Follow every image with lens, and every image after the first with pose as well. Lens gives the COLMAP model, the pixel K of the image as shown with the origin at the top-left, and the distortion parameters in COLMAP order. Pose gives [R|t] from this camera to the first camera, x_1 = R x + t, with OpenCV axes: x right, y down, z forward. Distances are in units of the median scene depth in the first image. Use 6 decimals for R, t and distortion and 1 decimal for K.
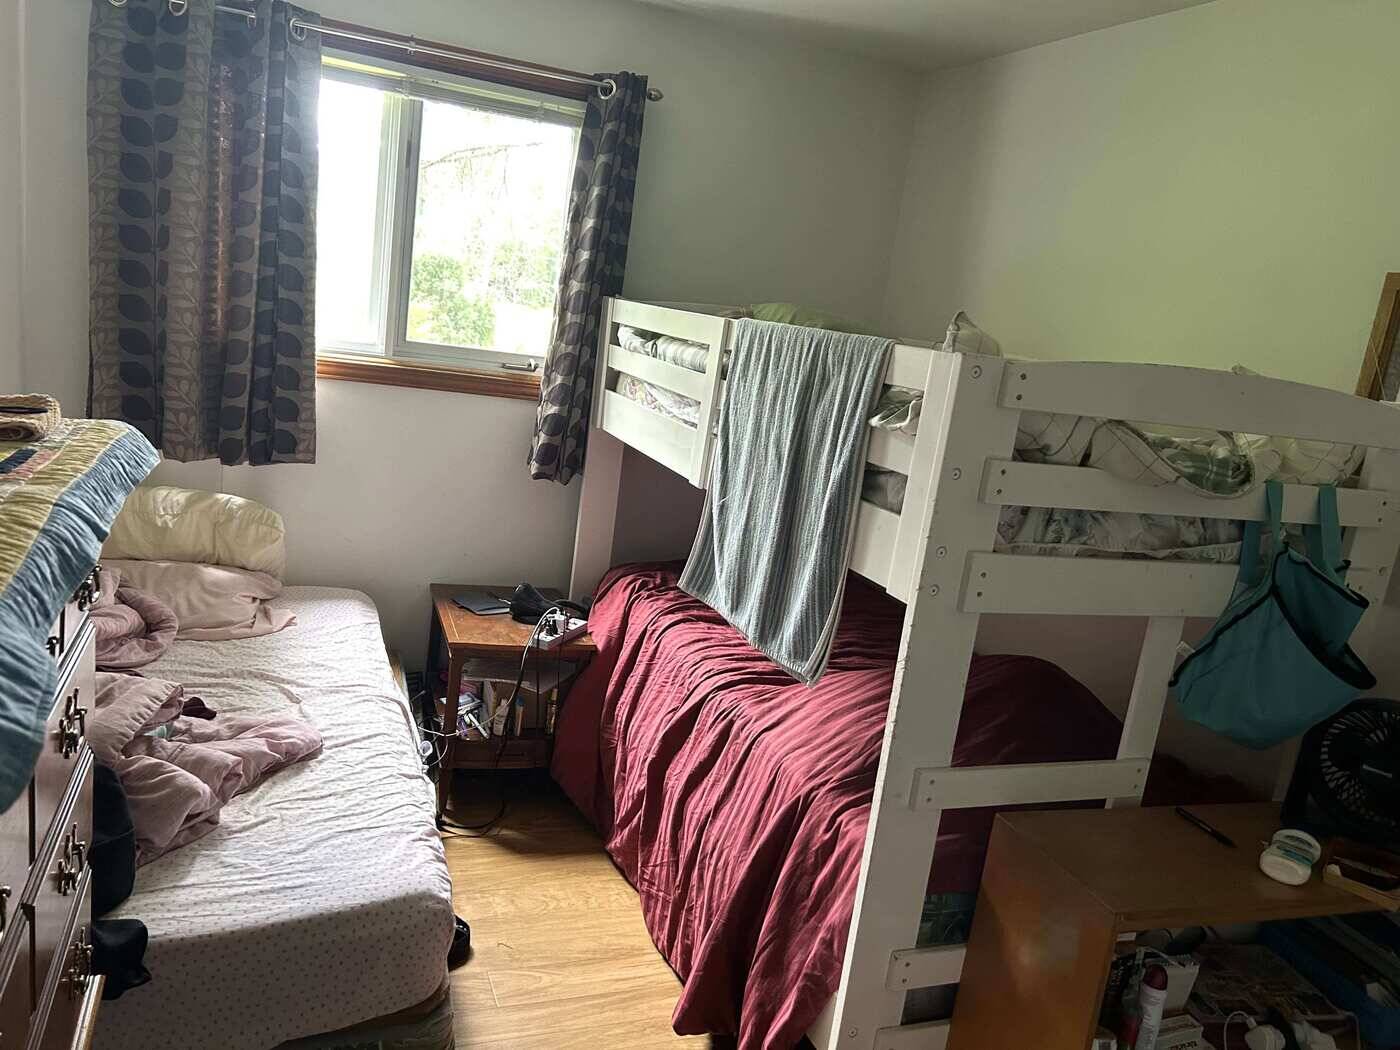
lens RADIAL K [[1031.5, 0, 700.0], [0, 1031.5, 525.0], [0, 0, 1]] dist [0.023025, -0.003216]
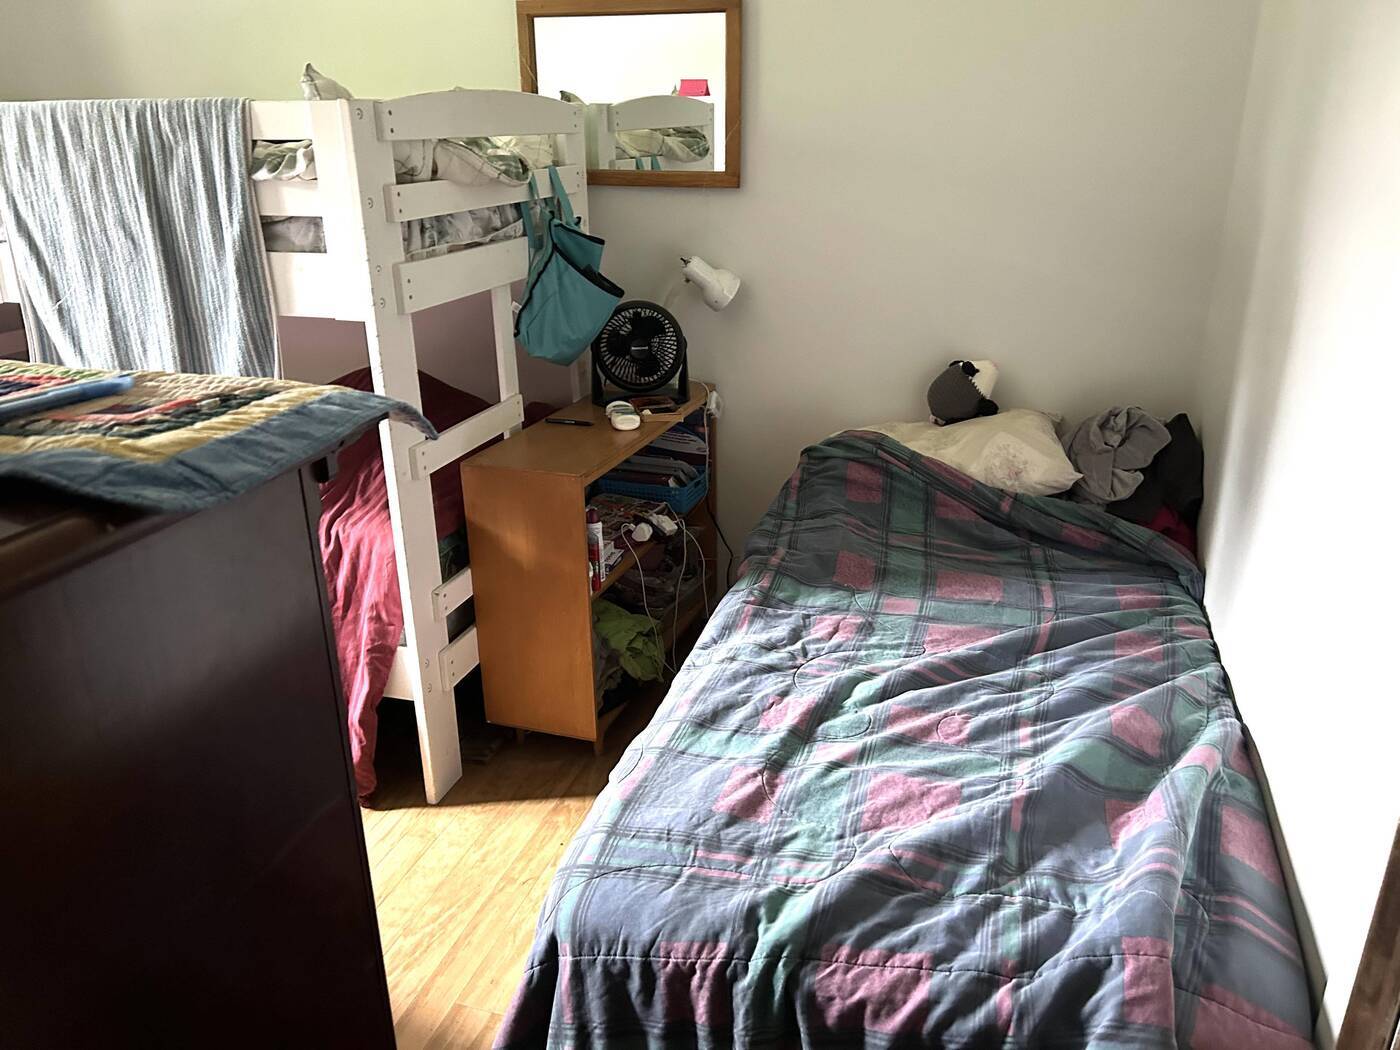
lens RADIAL K [[1070.1, 0, 700.0], [0, 1070.1, 525.0], [0, 0, 1]] dist [0.000938, -0.000946]
pose [[0.624812, -0.403102, 0.668670, -0.447915], [0.245925, 0.914430, 0.321462, -0.010828], [-0.741034, -0.036411, 0.670479, -0.133453]]
